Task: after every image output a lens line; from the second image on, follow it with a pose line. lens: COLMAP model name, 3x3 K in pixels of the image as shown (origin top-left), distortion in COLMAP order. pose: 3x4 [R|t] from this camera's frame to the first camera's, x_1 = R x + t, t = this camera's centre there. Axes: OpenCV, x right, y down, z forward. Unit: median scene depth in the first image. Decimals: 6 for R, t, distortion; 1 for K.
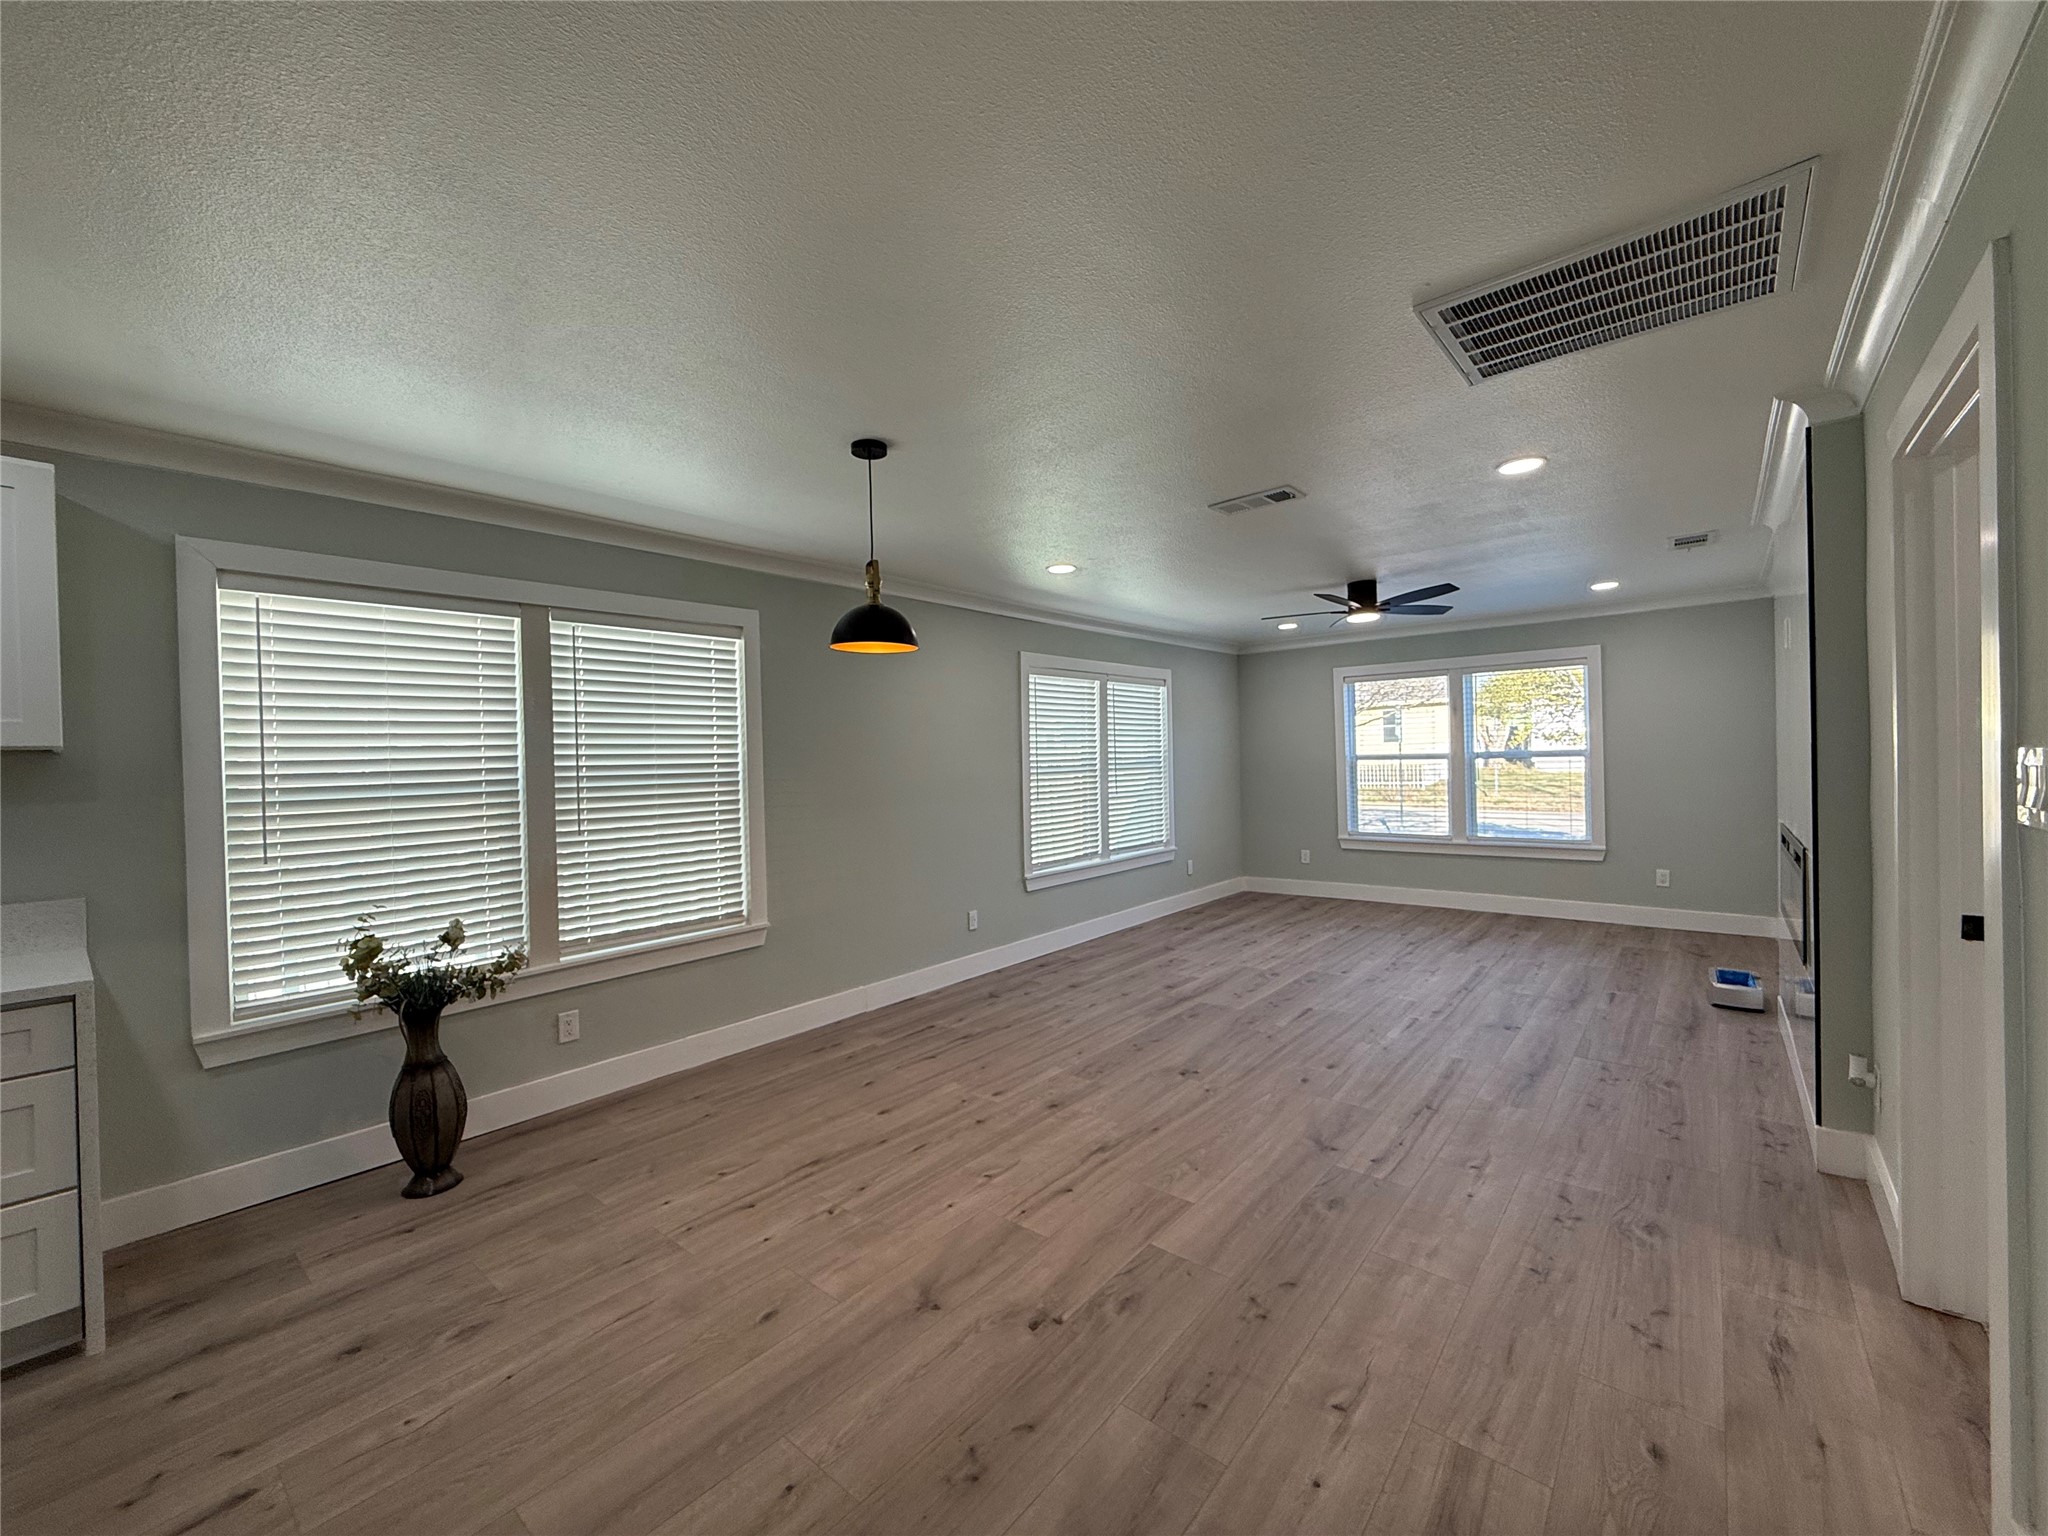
lens RADIAL K [[815.1, 0, 1018.2], [0, 815.1, 769.6], [0, 0, 1]] dist [-0.000844, 0.000232]
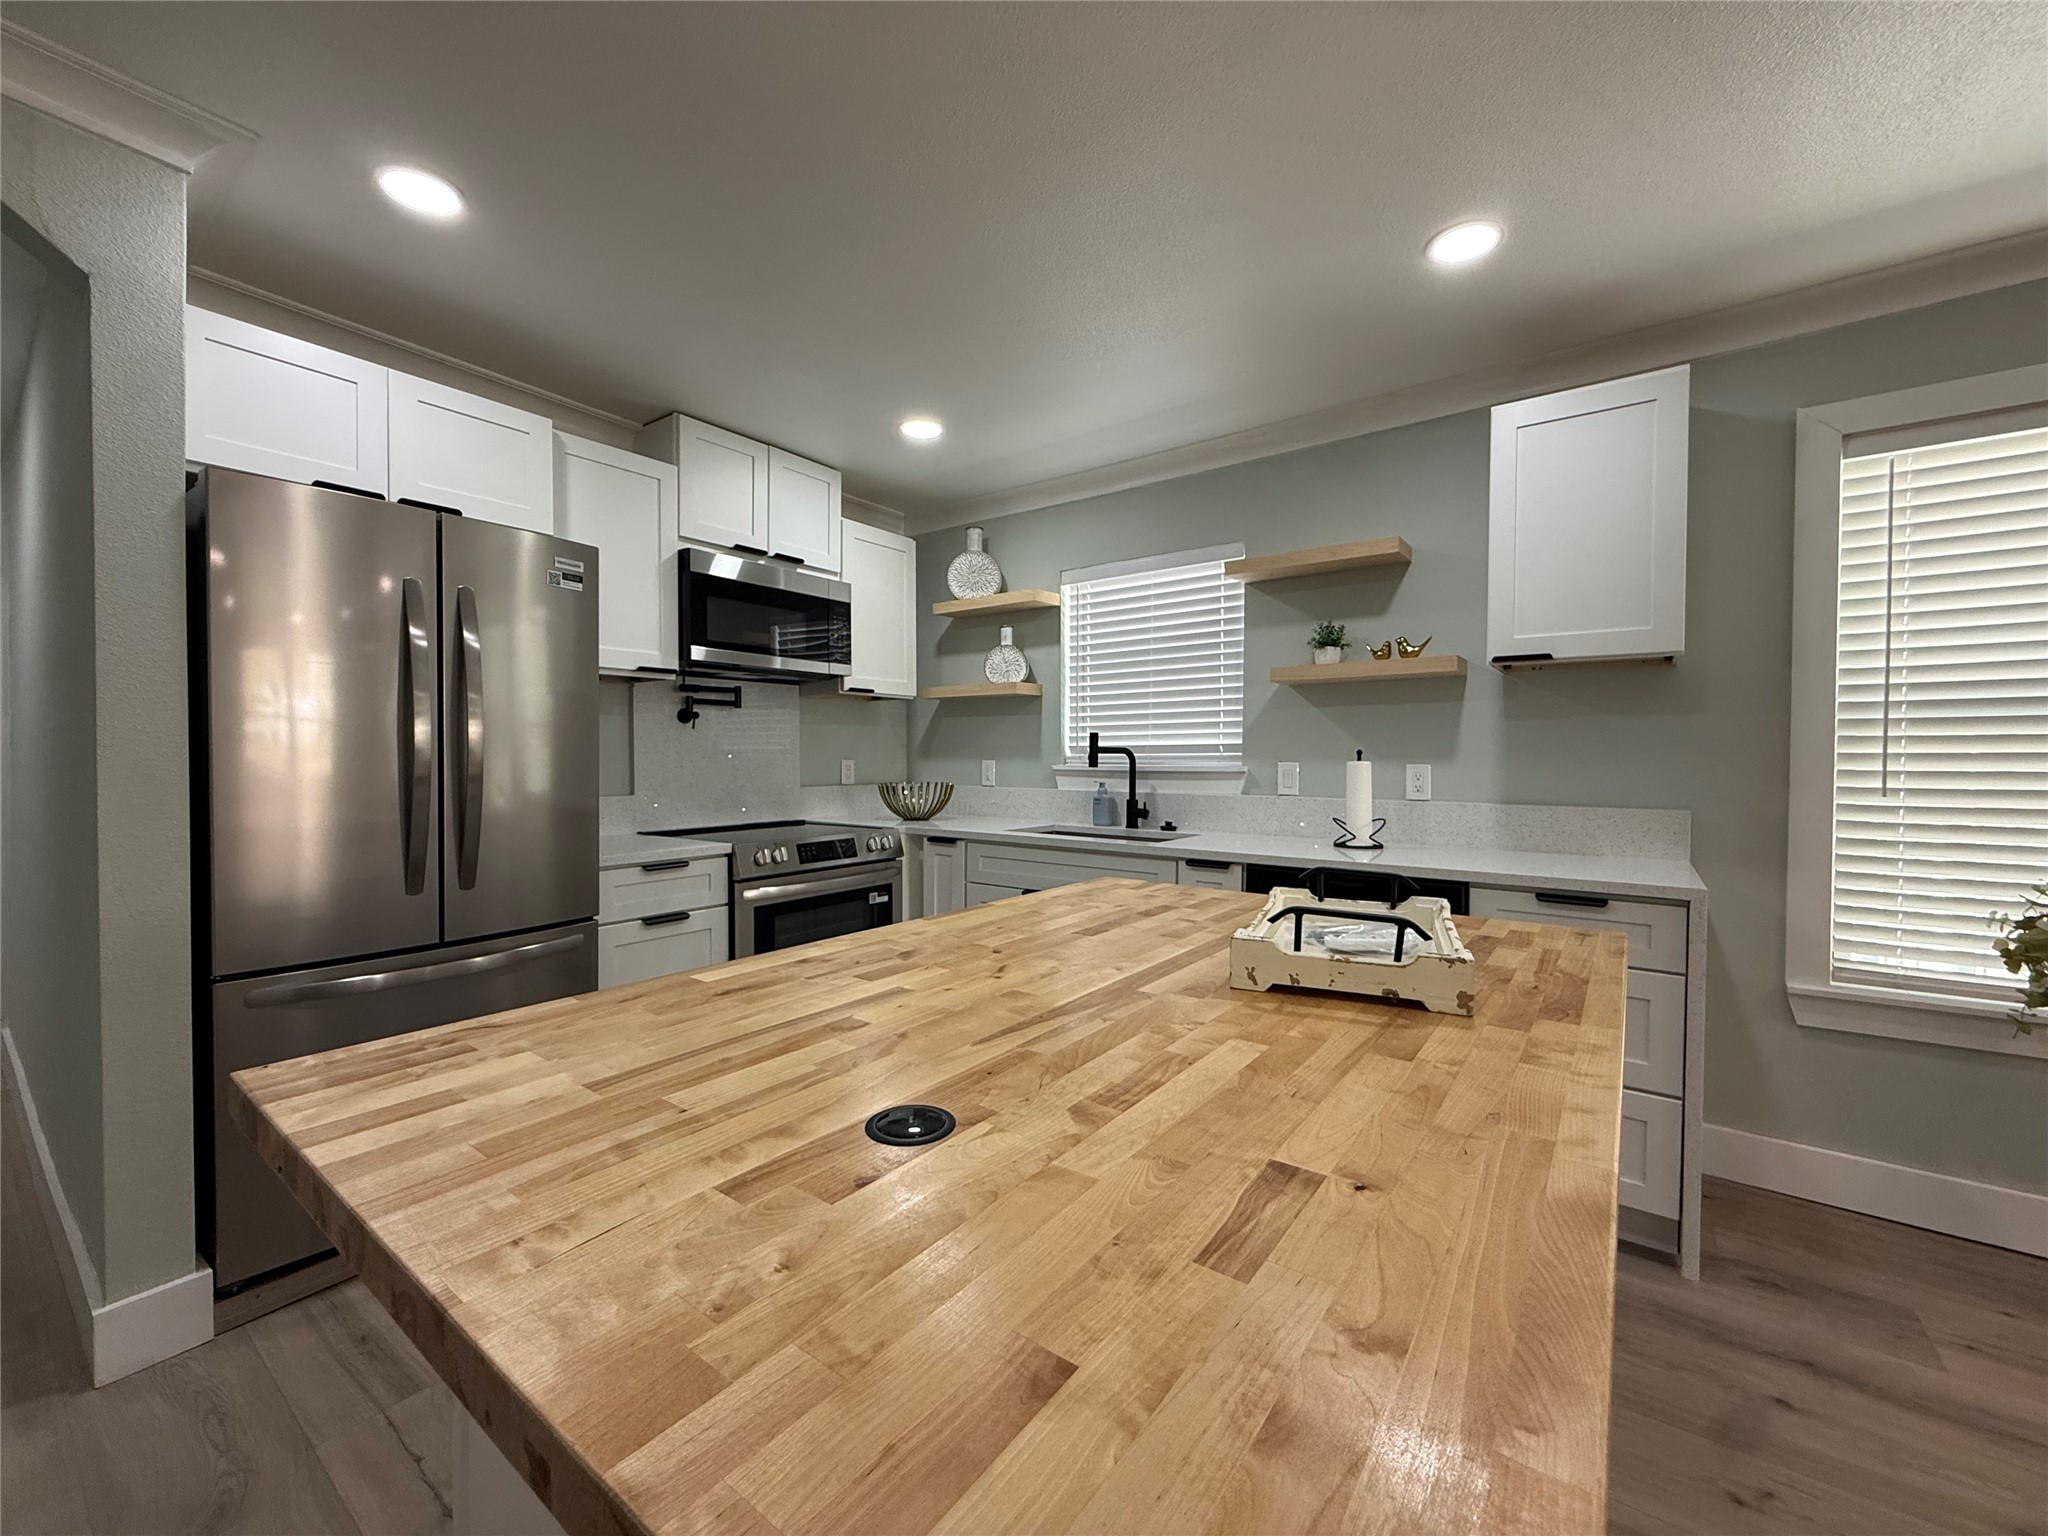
lens RADIAL K [[815.1, 0, 1020.3], [0, 815.1, 767.8], [0, 0, 1]] dist [-0.000844, 0.000232]
pose [[0.066072, 0.041198, -0.996964, -0.156581], [-0.013356, 0.999094, 0.040400, 0.054933], [0.997725, 0.010646, 0.066562, 0.088924]]
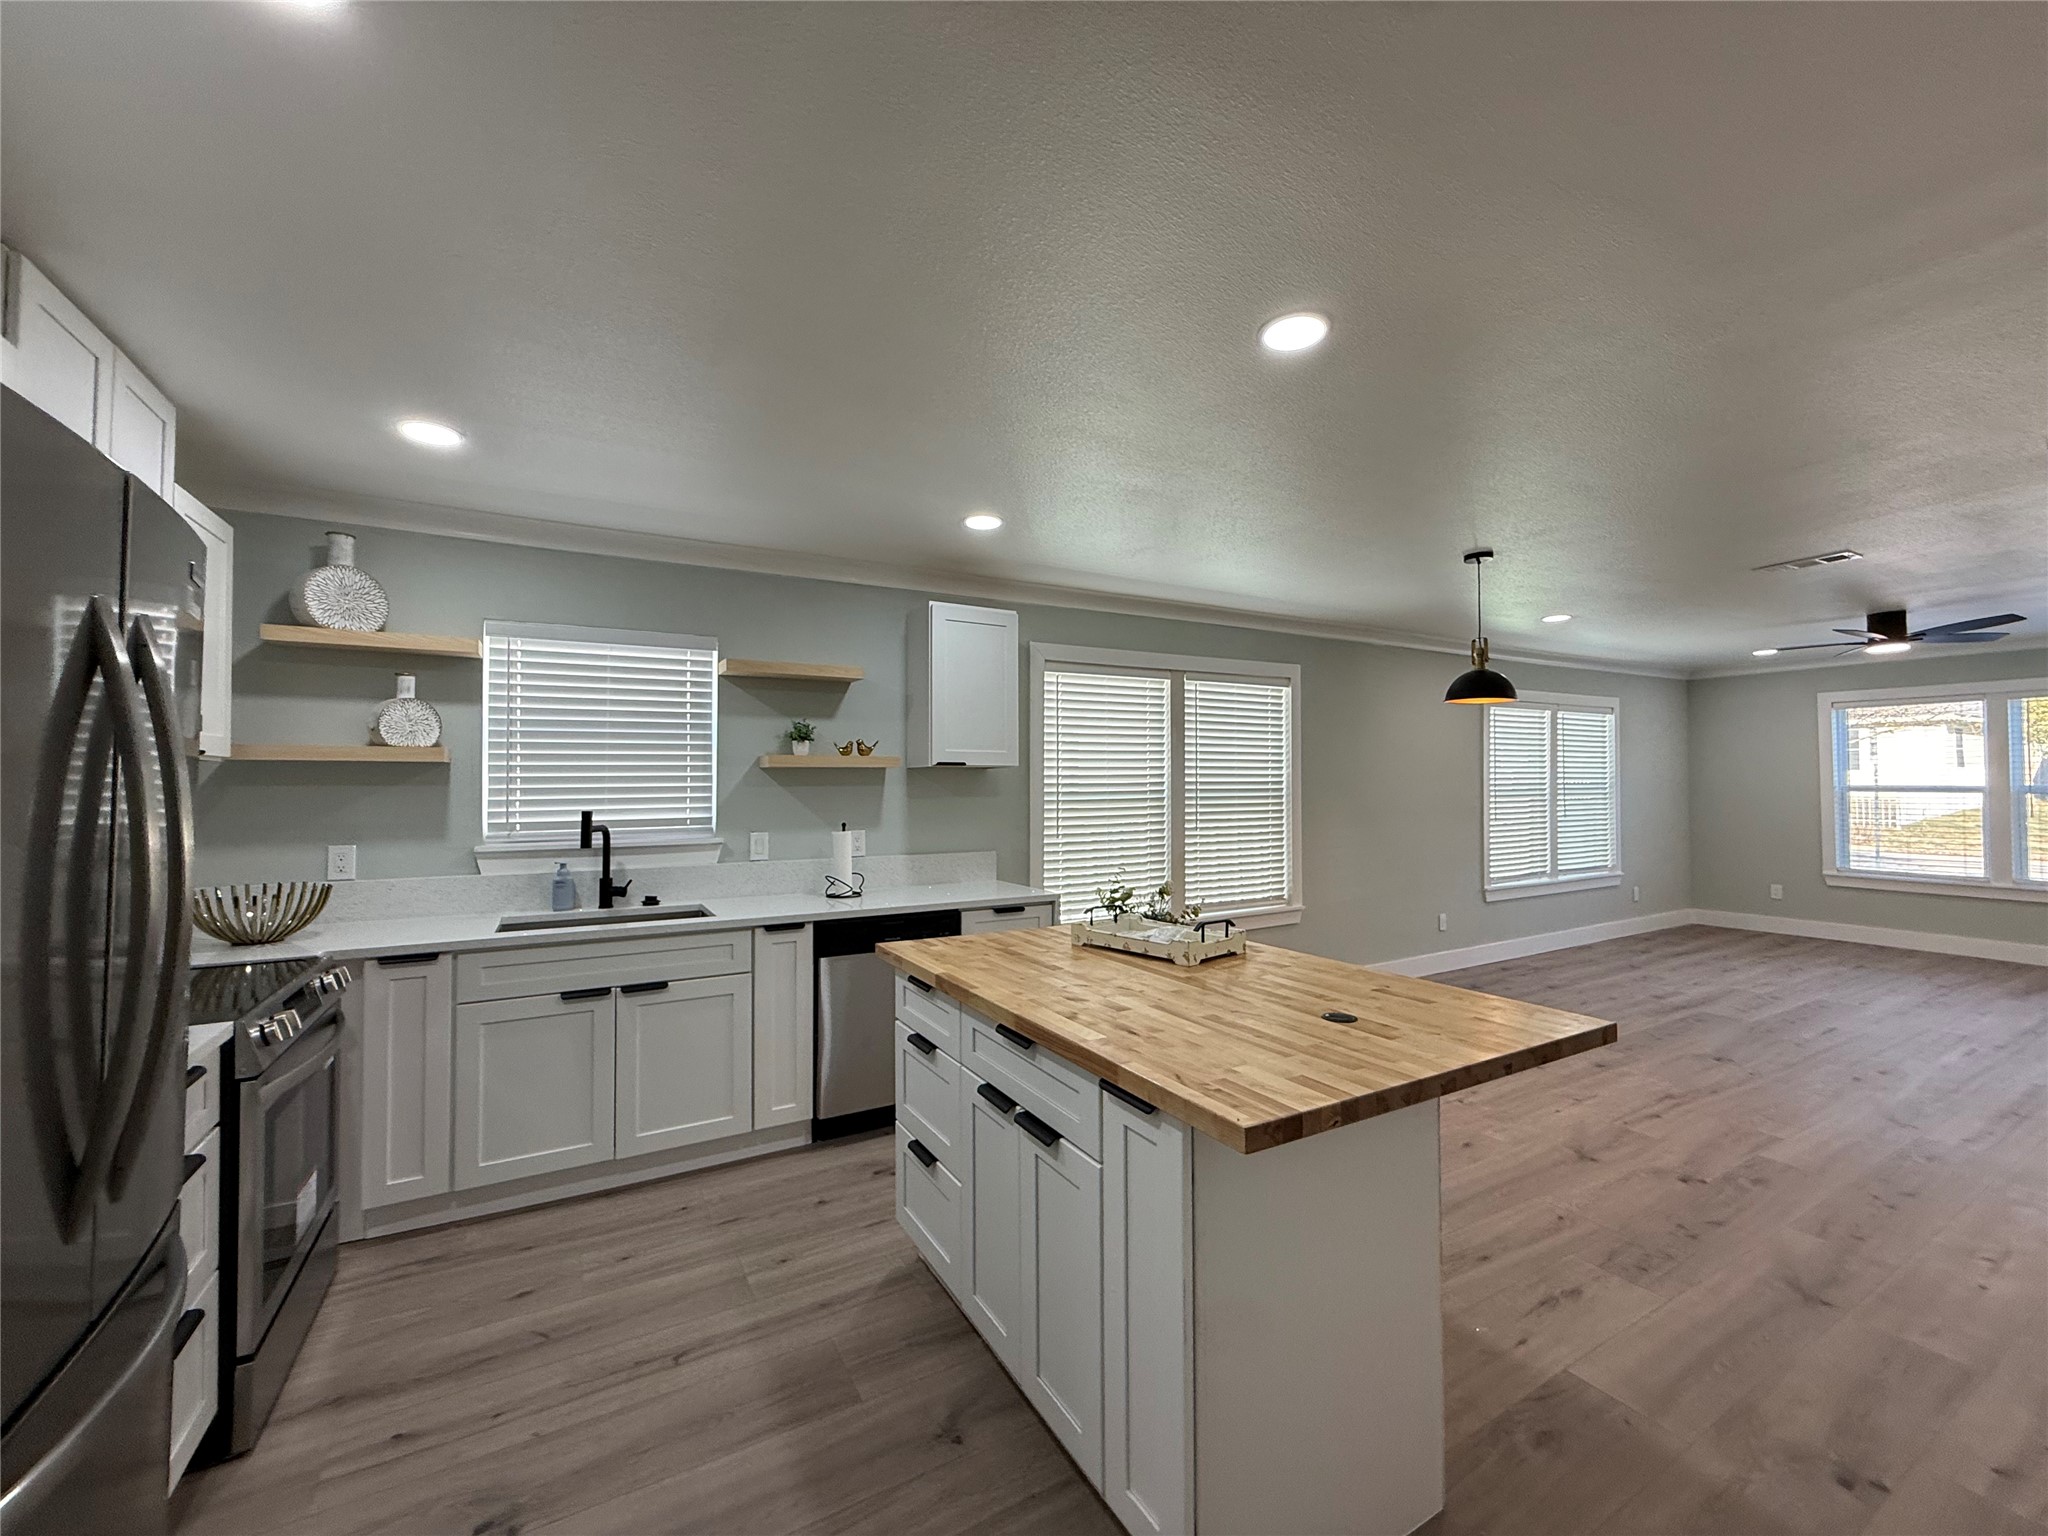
lens RADIAL K [[815.1, 0, 1020.6], [0, 815.1, 767.9], [0, 0, 1]] dist [-0.000844, 0.000232]
pose [[0.939194, 0.016211, -0.343004, -0.358359], [-0.024565, 0.999498, -0.020025, 0.008208], [0.342507, 0.027233, 0.939121, -0.461033]]
